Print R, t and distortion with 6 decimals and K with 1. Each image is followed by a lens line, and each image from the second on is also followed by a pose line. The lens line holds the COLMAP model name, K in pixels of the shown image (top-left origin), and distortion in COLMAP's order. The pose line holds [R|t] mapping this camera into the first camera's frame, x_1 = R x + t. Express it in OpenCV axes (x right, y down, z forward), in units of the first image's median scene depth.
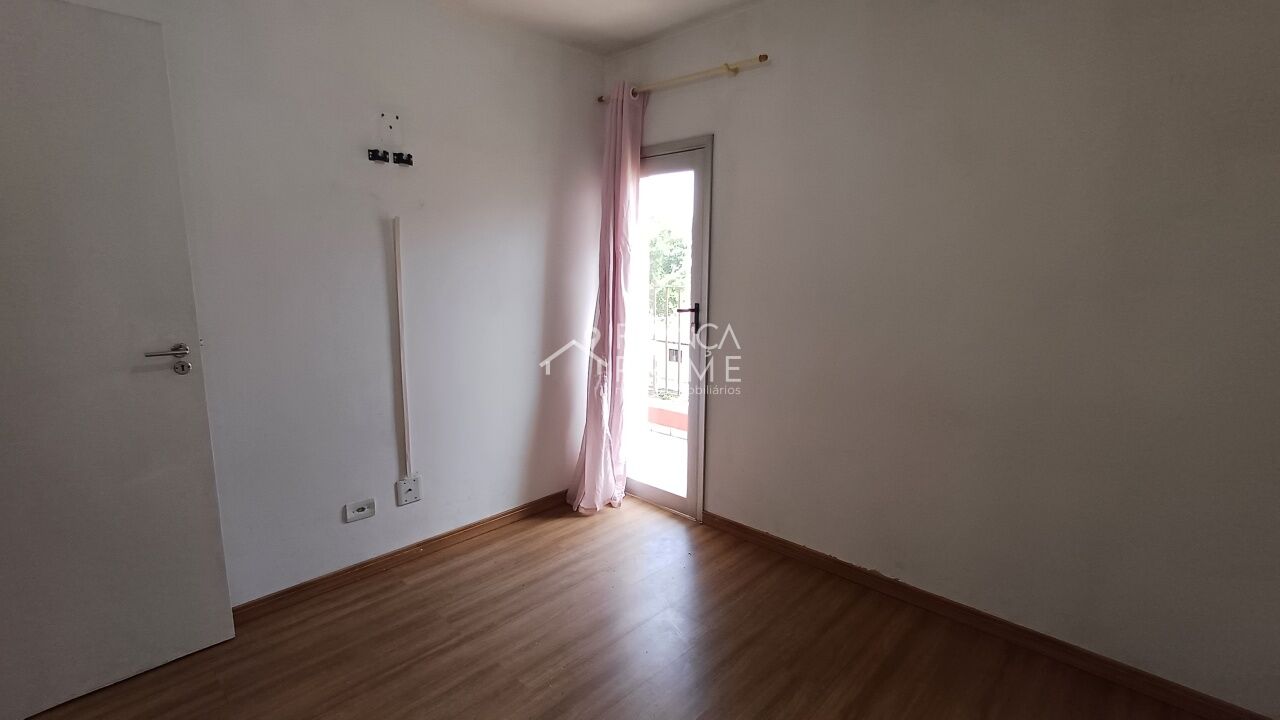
lens RADIAL K [[585.8, 0, 640.0], [0, 585.8, 360.0], [0, 0, 1]] dist [0.002153, -0.000458]
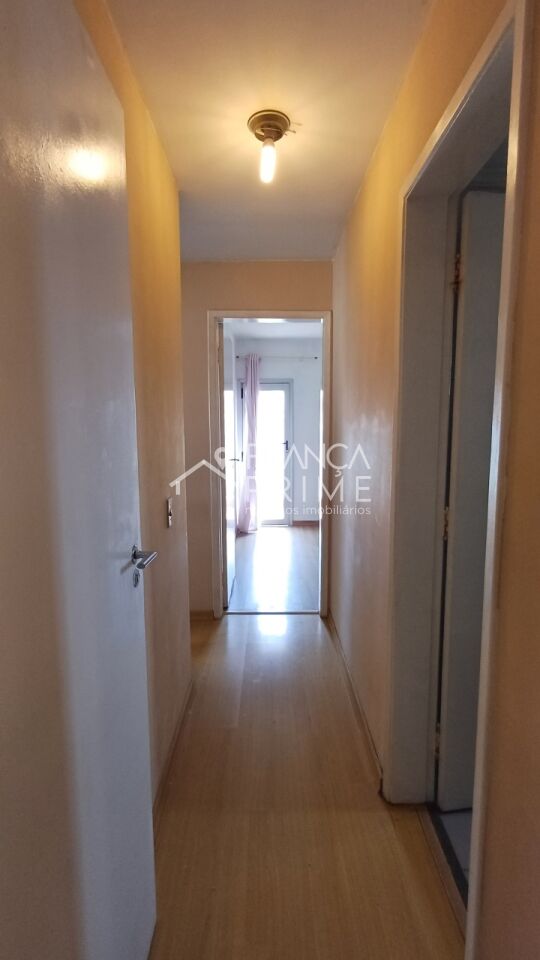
lens RADIAL K [[439.4, 0, 270.0], [0, 439.4, 480.0], [0, 0, 1]] dist [0.002153, -0.000458]
pose [[0.736780, -0.090678, 0.670024, -1.543109], [0.123402, 0.992356, -0.001396, 0.085080], [-0.664776, 0.083711, 0.742338, -0.473693]]
